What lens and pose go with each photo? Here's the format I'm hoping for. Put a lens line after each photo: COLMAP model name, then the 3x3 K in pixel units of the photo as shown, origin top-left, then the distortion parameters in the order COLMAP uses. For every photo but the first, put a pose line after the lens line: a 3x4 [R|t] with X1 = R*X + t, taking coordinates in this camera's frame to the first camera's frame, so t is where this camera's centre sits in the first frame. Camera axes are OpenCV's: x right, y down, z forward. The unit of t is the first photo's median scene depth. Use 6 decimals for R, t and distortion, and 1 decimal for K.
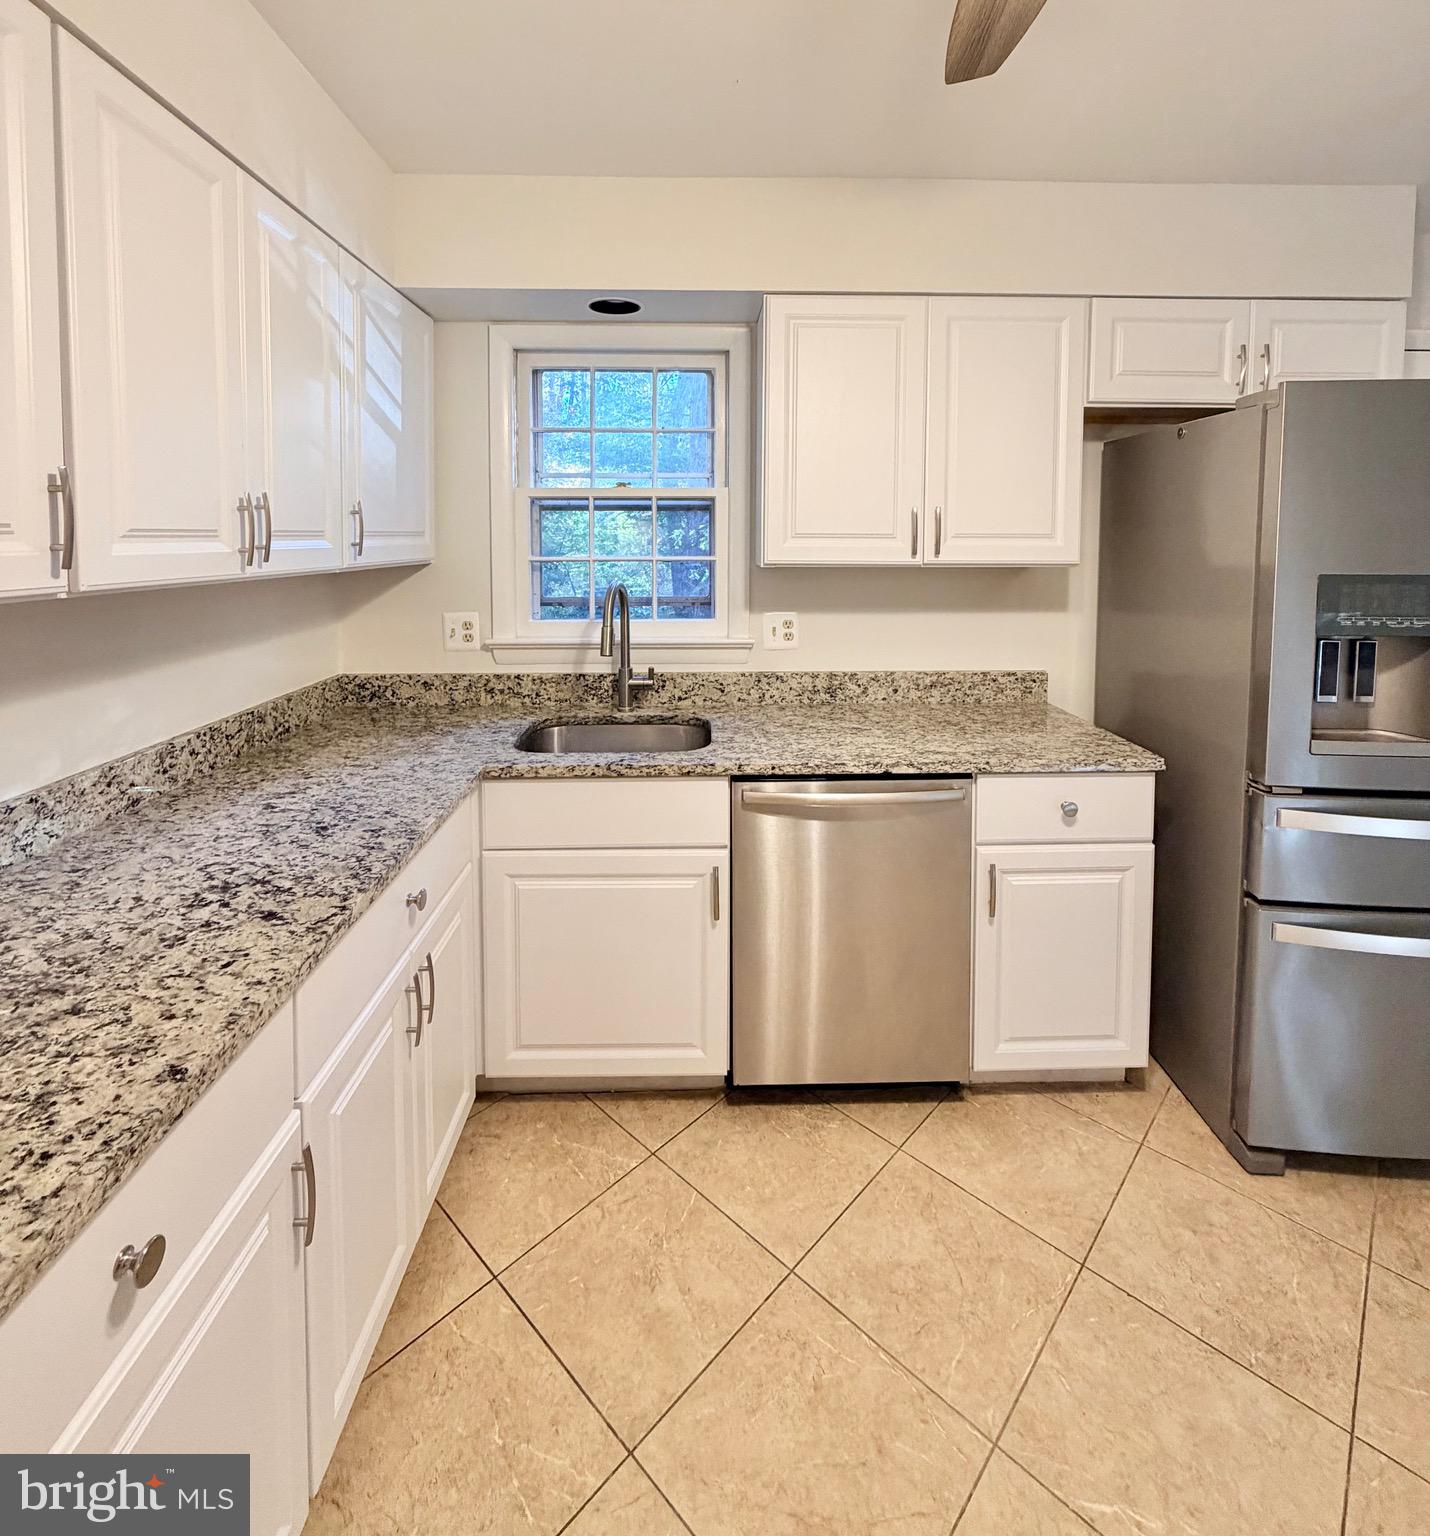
lens RADIAL K [[756.9, 0, 719.2], [0, 756.9, 682.7], [0, 0, 1]] dist [0.000787, 0.000942]
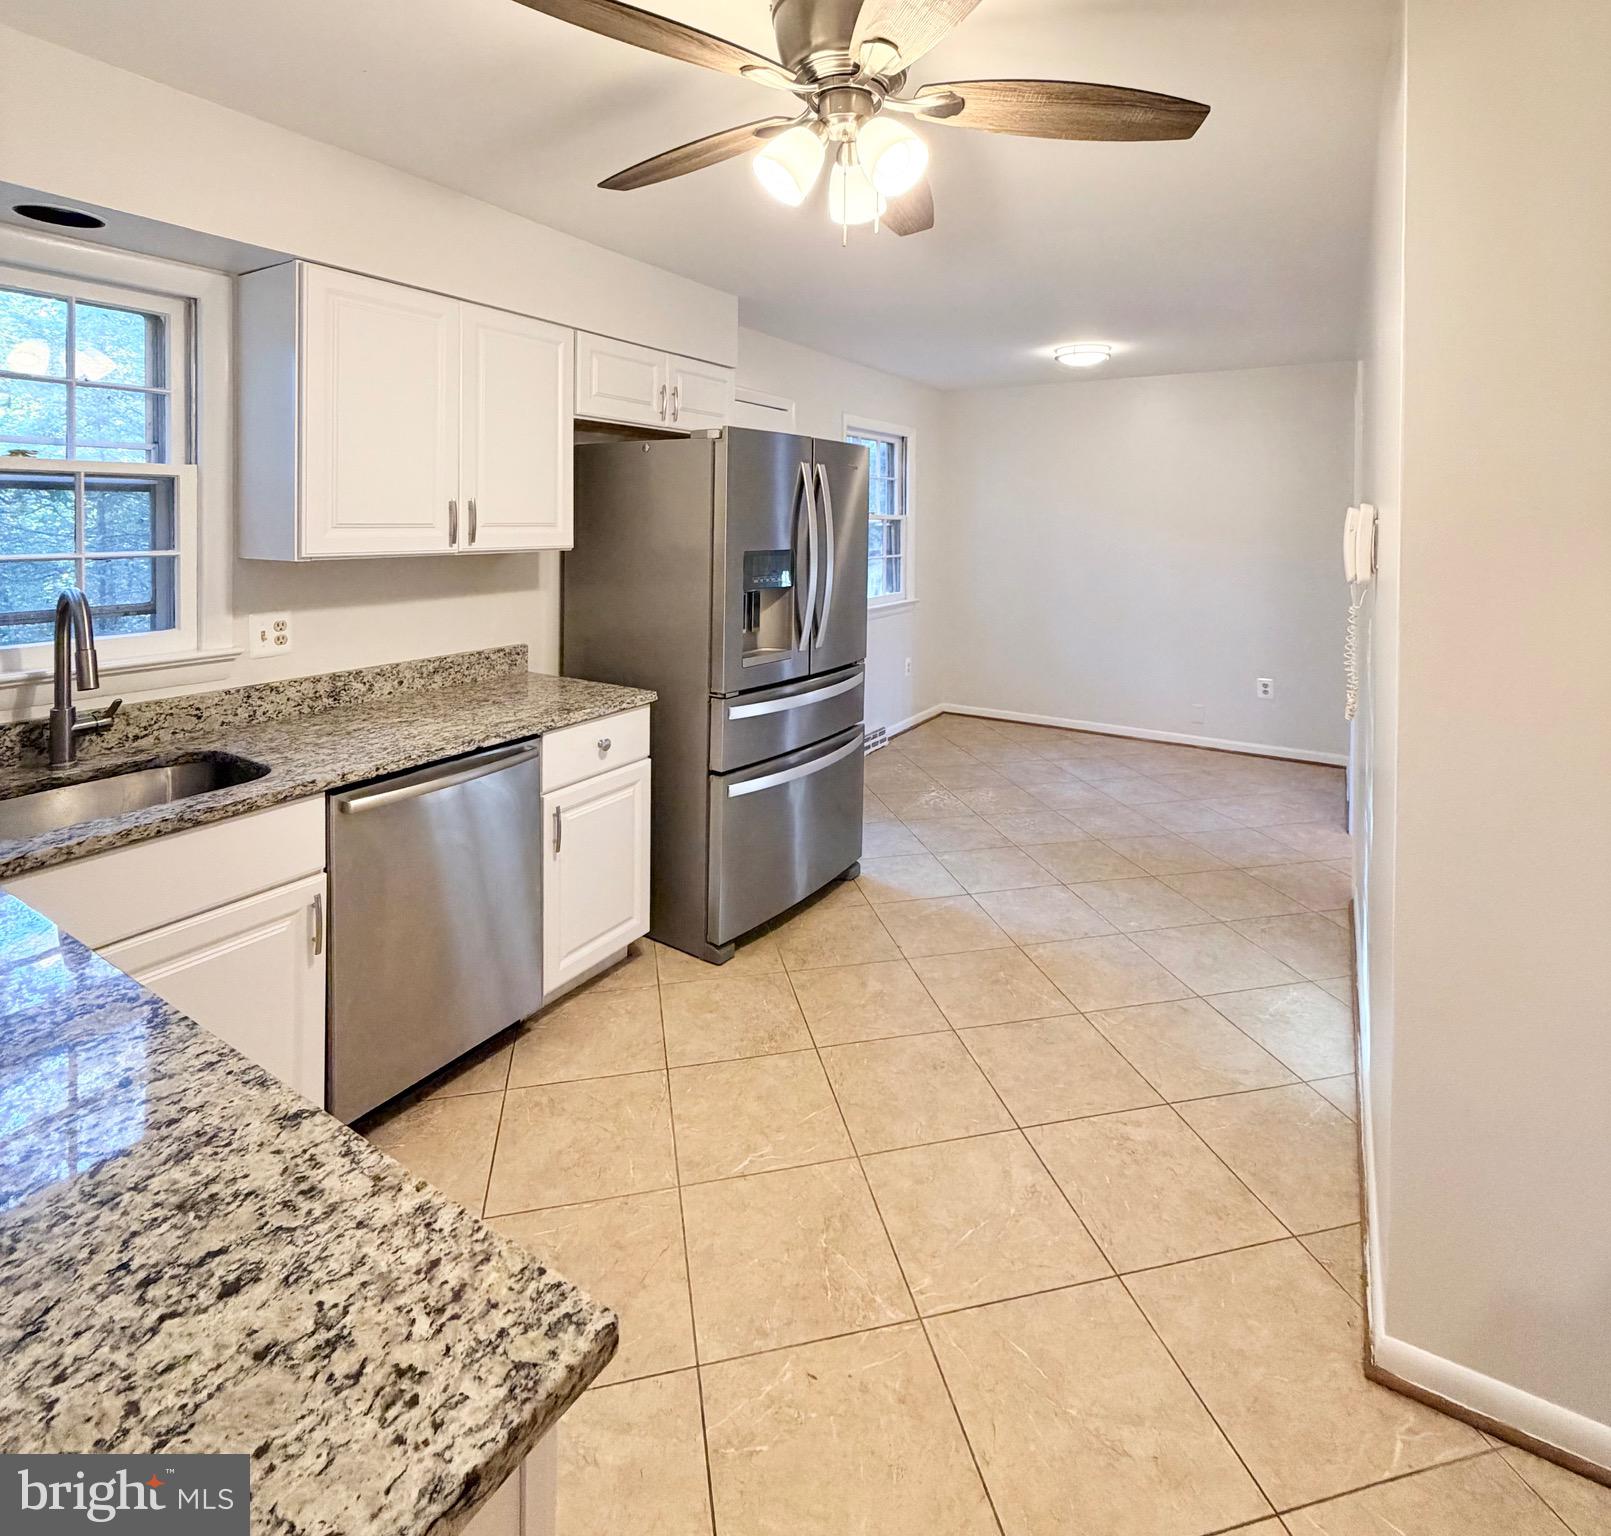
lens RADIAL K [[790.1, 0, 805.5], [0, 790.1, 768.0], [0, 0, 1]] dist [0.000978, 0.001207]
pose [[0.561871, -0.249034, 0.788849, -0.422621], [0.151382, 0.968460, 0.197911, -0.007606], [-0.813256, 0.008217, 0.581849, -0.050132]]
